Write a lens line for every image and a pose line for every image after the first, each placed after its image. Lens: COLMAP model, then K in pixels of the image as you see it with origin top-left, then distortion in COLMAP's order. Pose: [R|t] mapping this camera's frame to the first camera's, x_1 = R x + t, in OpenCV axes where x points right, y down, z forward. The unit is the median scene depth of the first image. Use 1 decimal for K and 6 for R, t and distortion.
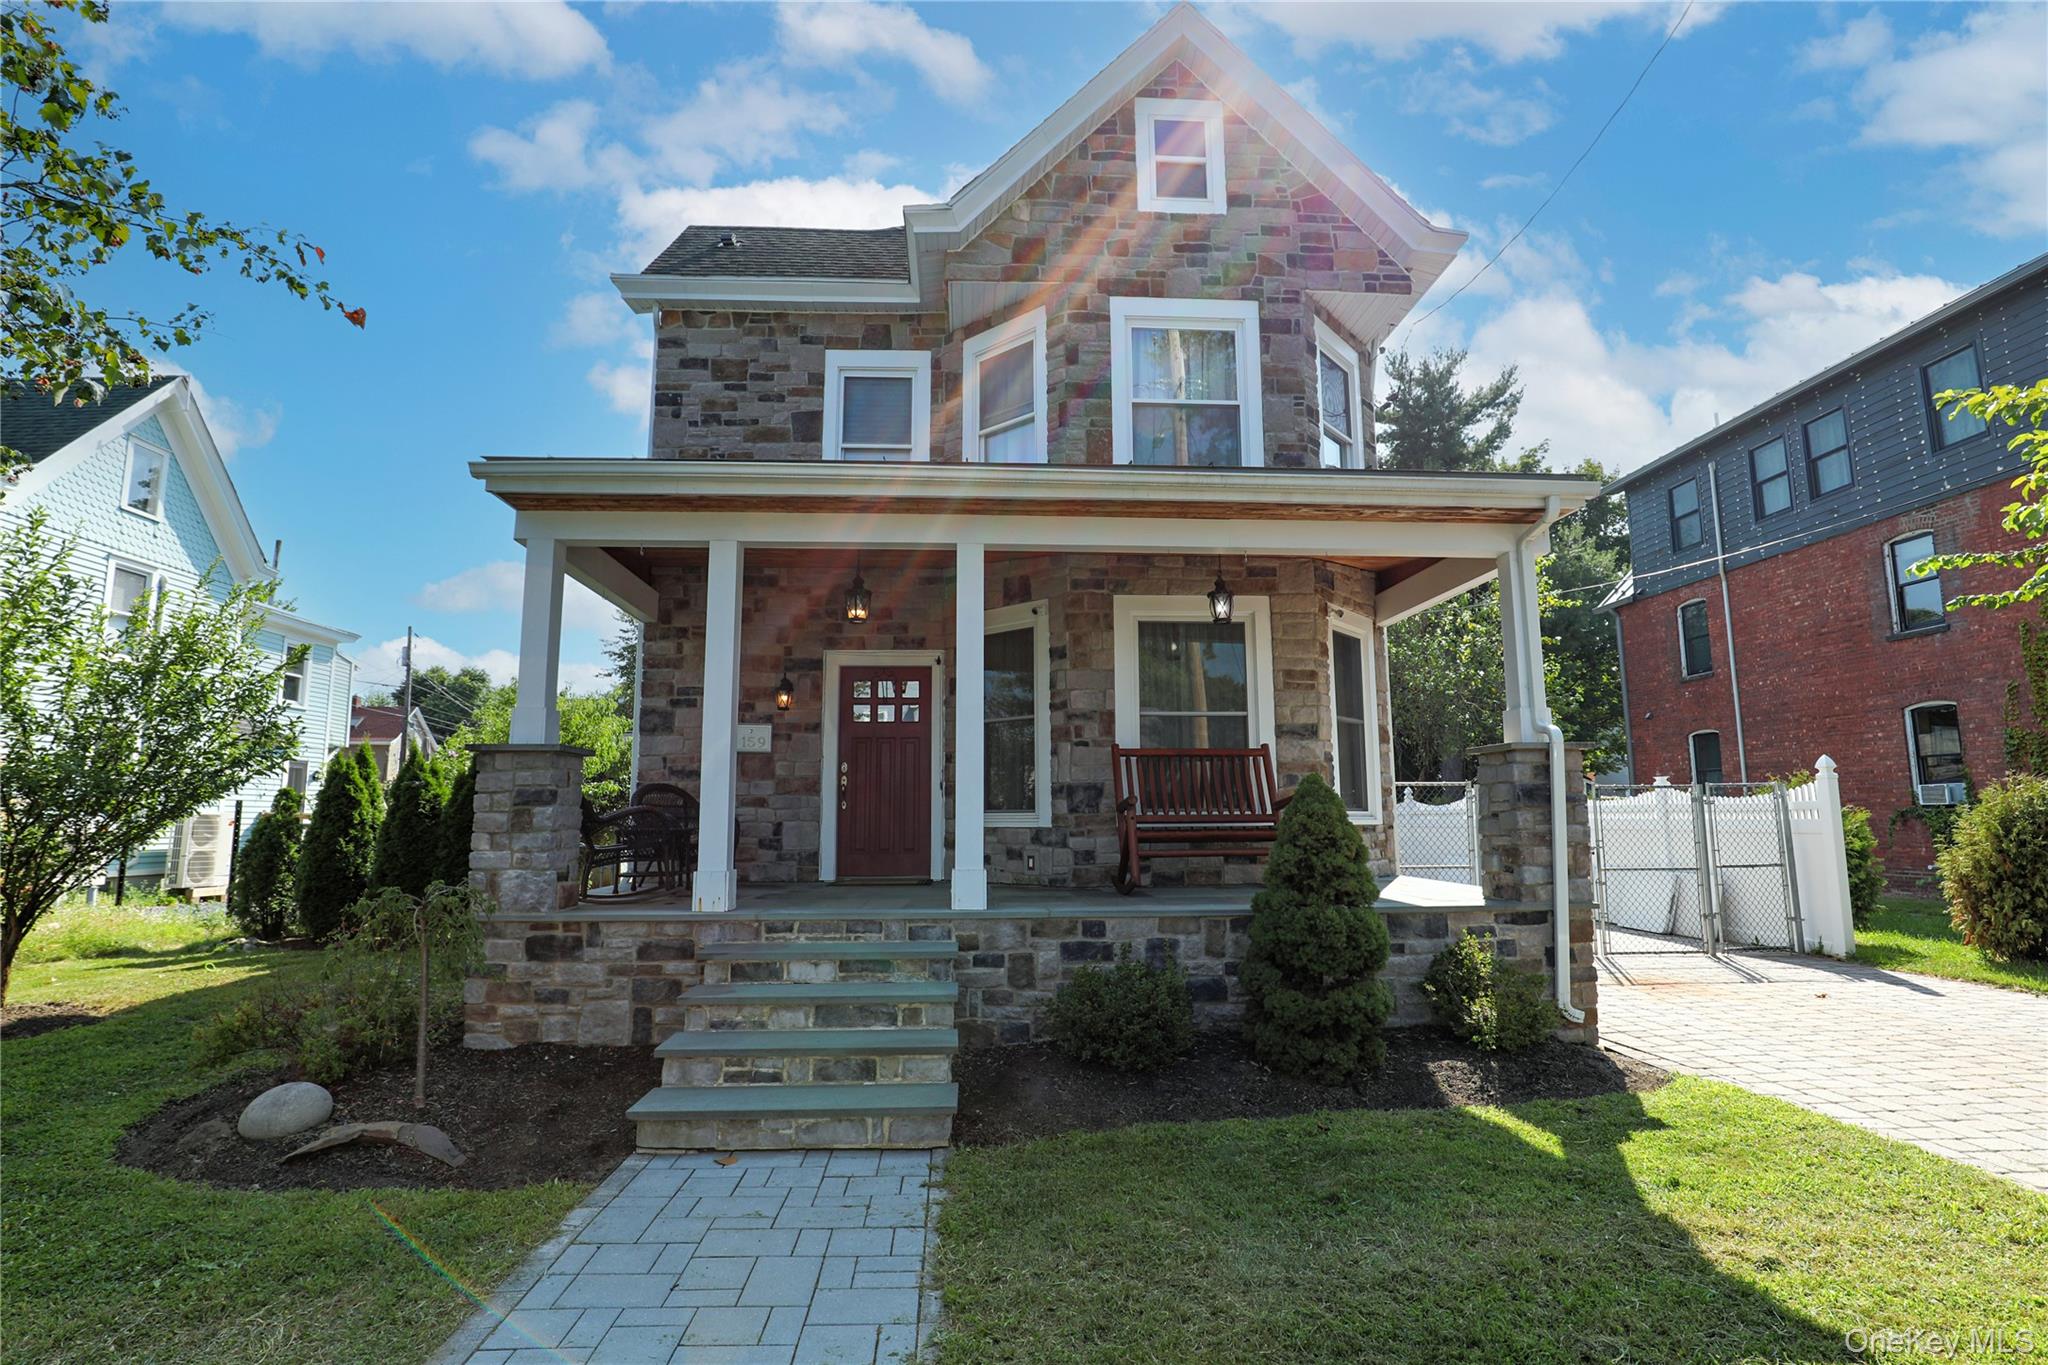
lens RADIAL K [[938.0, 0, 1021.0], [0, 938.0, 692.6], [0, 0, 1]] dist [-0.028937, 0.000749]
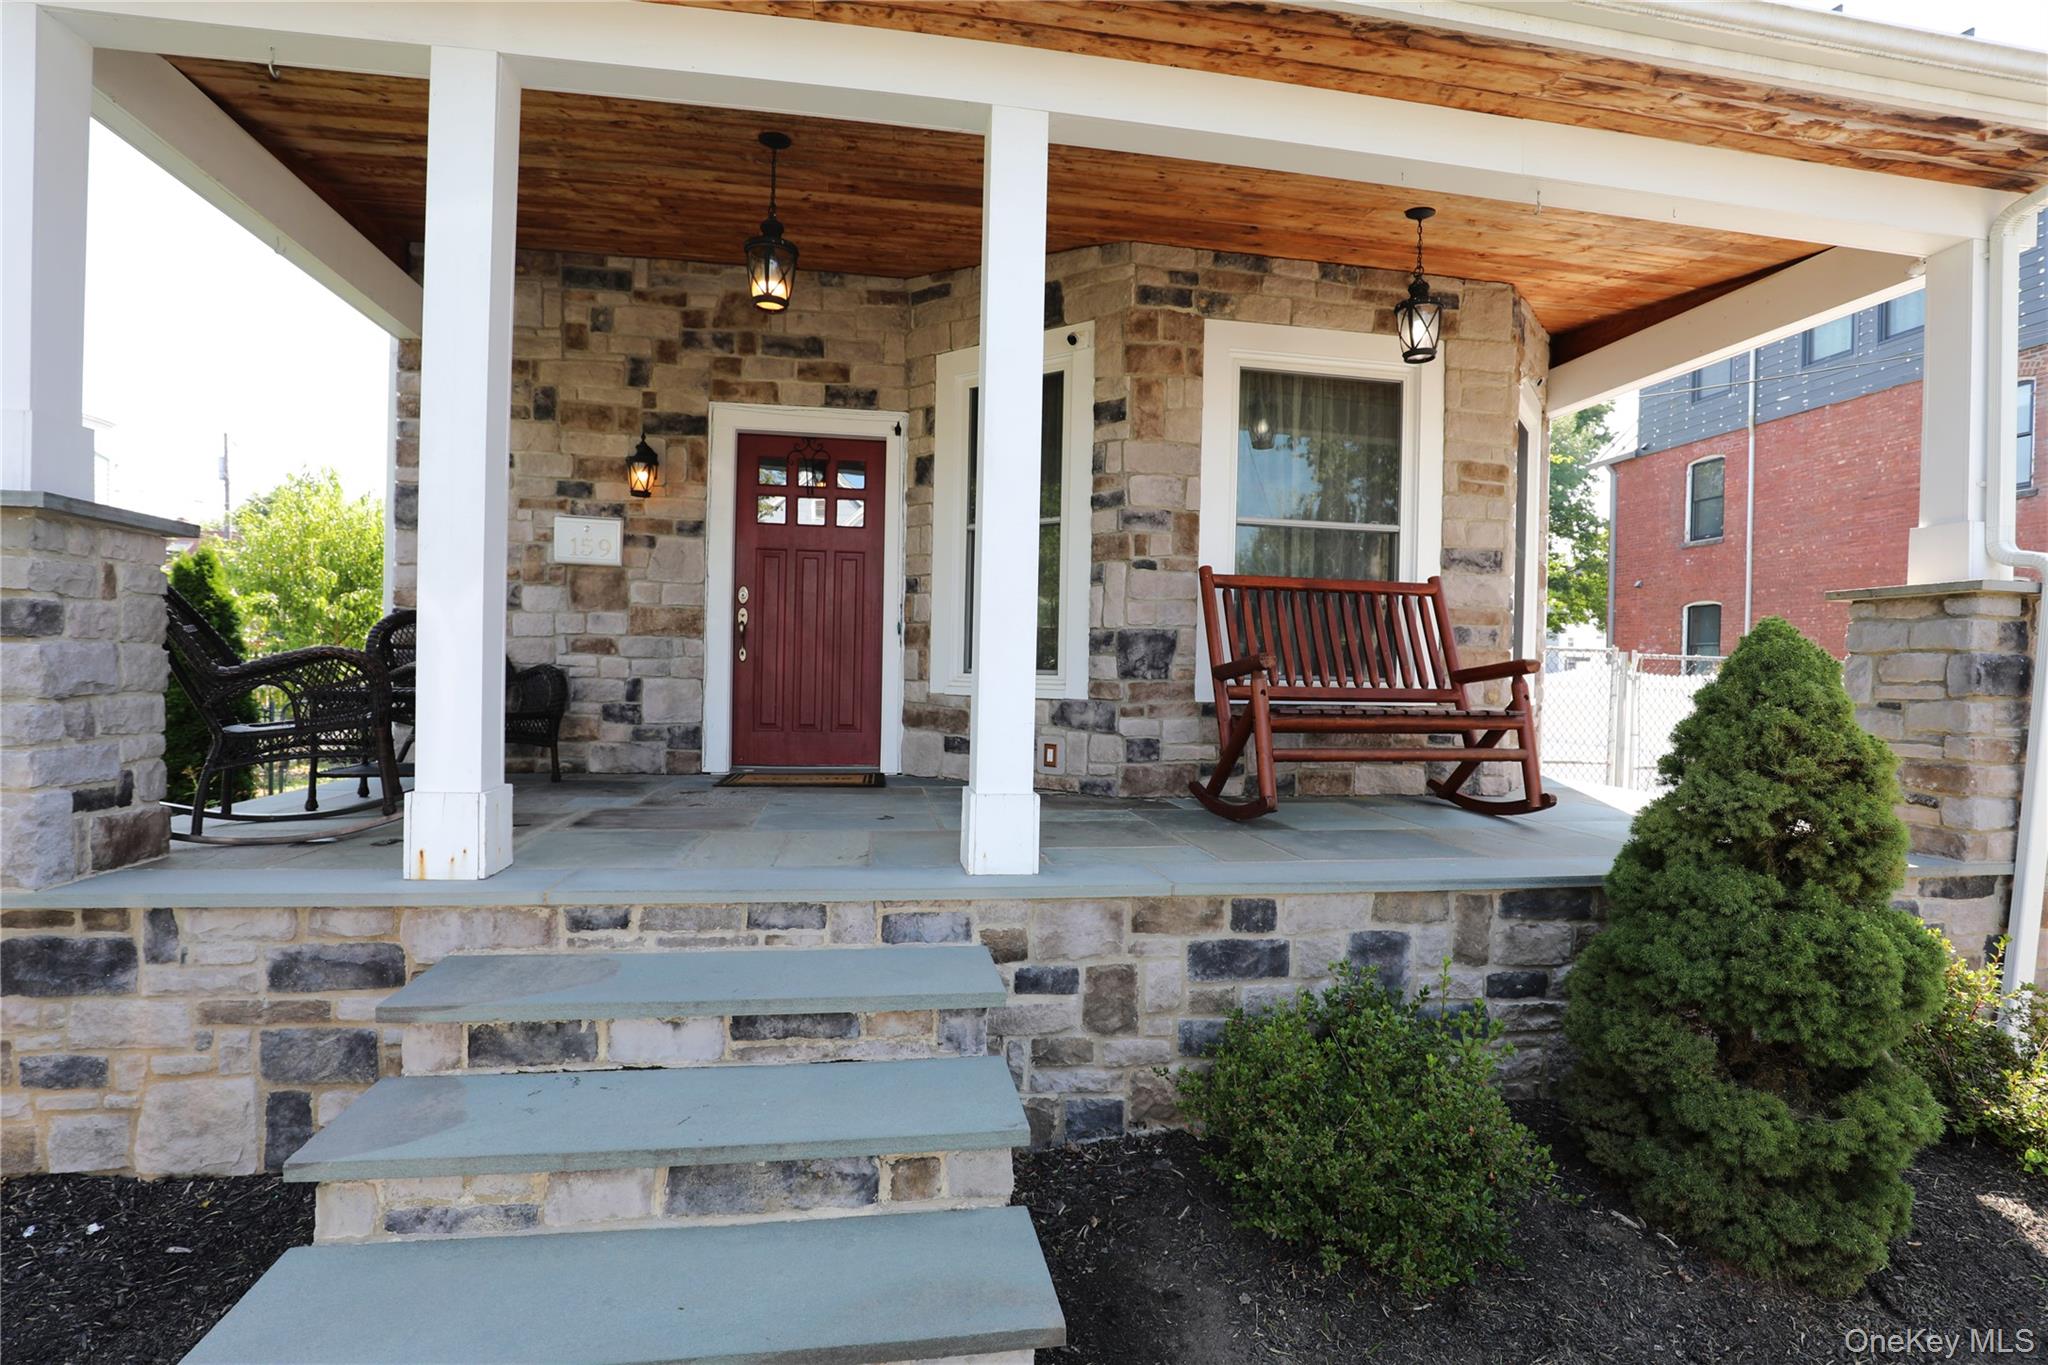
lens RADIAL K [[938.0, 0, 1014.8], [0, 938.0, 681.7], [0, 0, 1]] dist [-0.028937, 0.000749]
pose [[0.994890, 0.025697, 0.097640, -0.078161], [-0.039315, 0.989340, 0.140219, 0.049086], [-0.092996, -0.143341, 0.985294, 0.414631]]
